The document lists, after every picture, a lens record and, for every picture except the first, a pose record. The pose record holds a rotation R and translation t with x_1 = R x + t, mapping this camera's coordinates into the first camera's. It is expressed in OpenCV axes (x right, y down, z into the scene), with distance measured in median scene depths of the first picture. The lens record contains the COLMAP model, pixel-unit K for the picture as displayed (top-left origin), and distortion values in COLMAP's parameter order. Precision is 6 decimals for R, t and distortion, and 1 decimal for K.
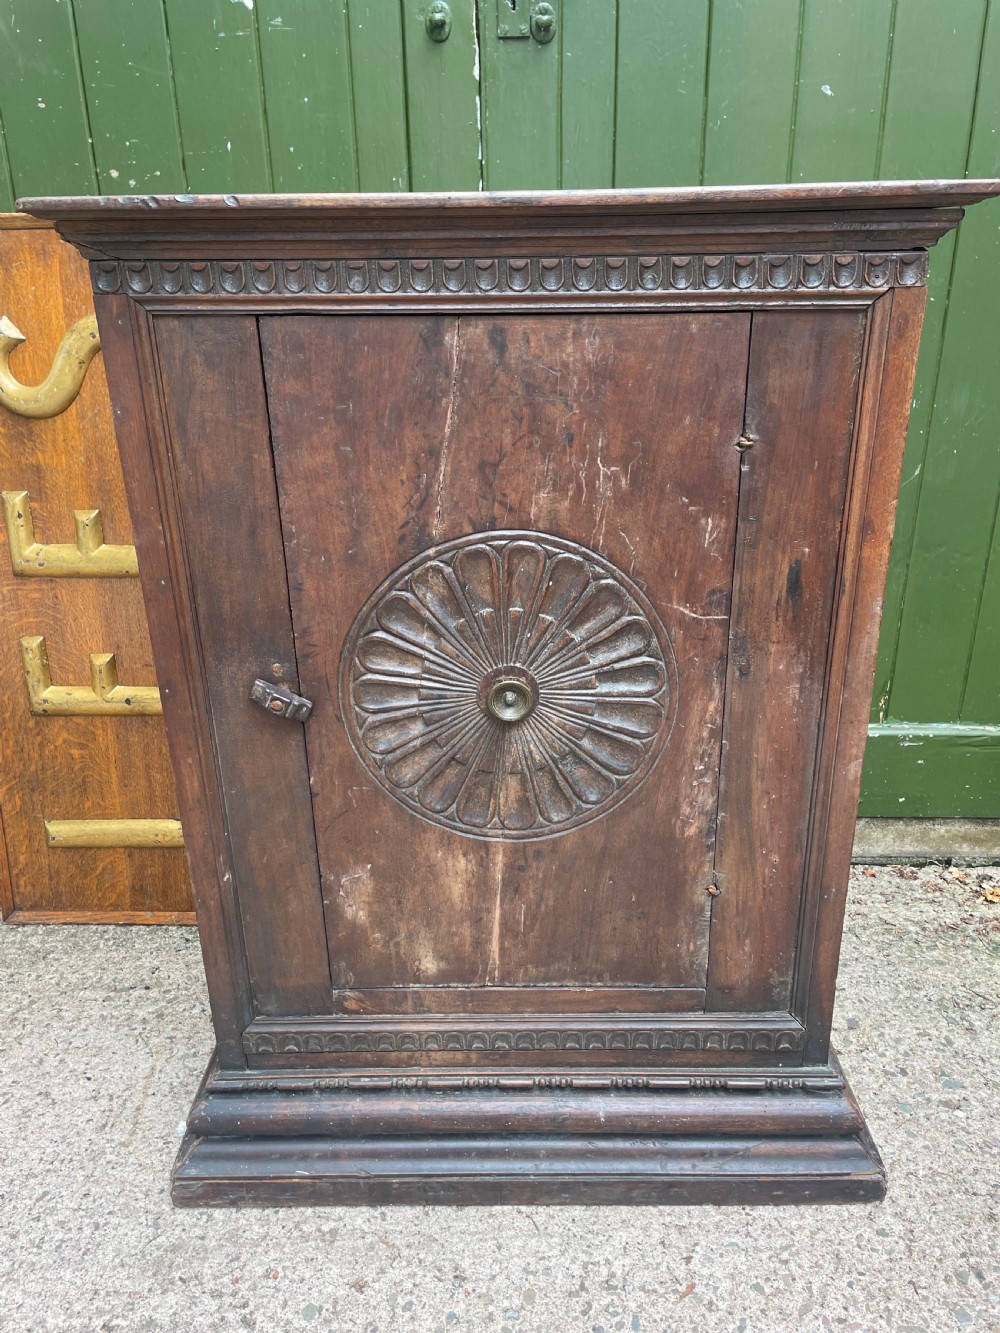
lens RADIAL K [[1015.0, 0, 496.9], [0, 1015.0, 657.7], [0, 0, 1]] dist [0.075948, -0.106687]
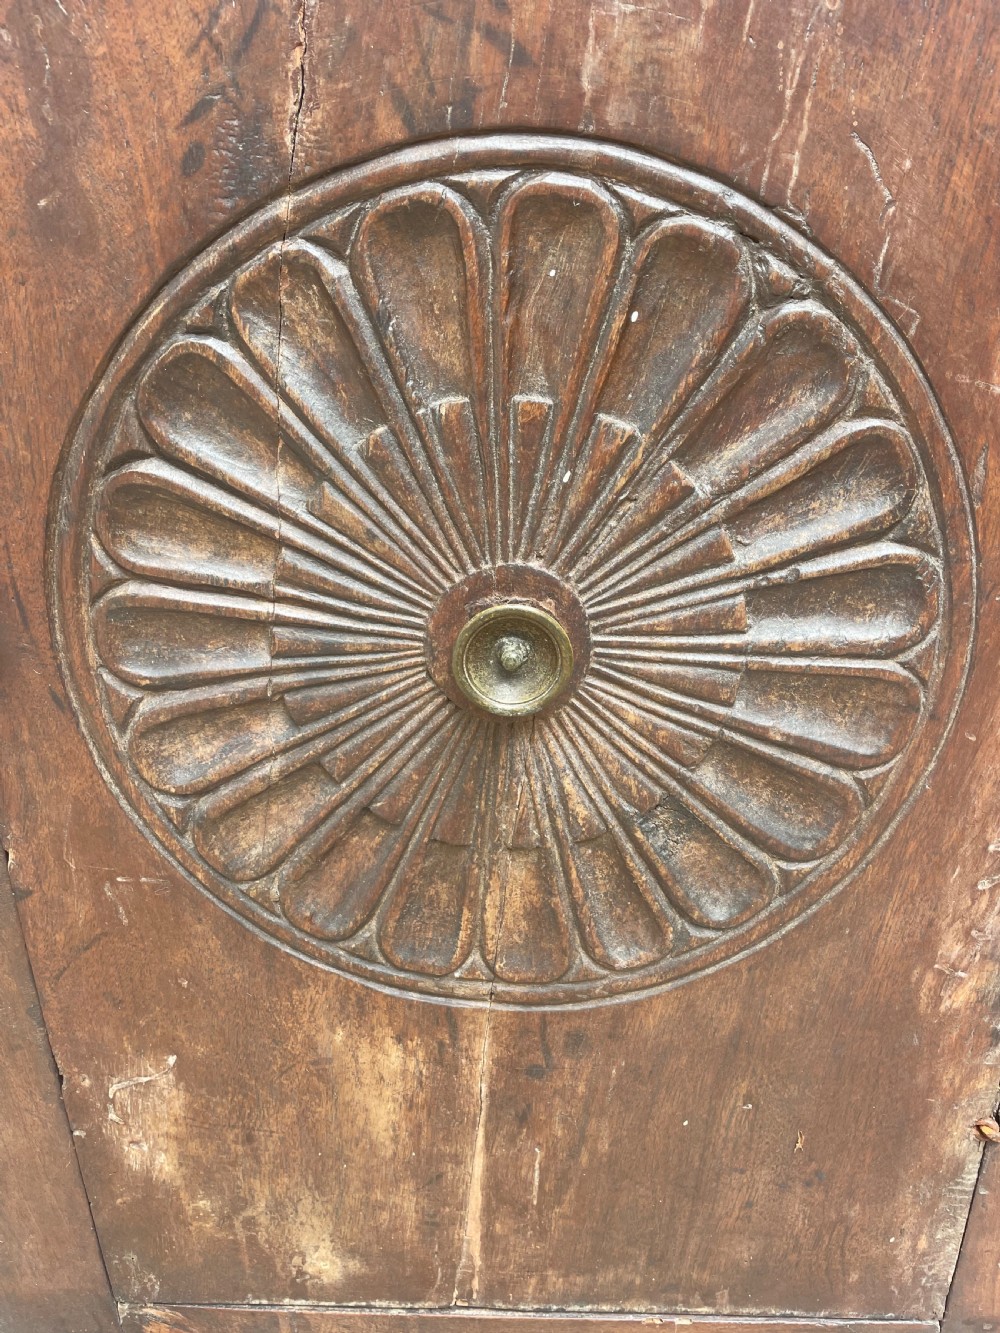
lens RADIAL K [[1015.0, 0, 508.9], [0, 1015.0, 671.5], [0, 0, 1]] dist [0.075948, -0.106687]
pose [[0.999832, 0.016886, -0.007090, 0.013713], [-0.016848, 0.999843, 0.005418, 0.041855], [0.007181, -0.005297, 0.999960, 0.596727]]
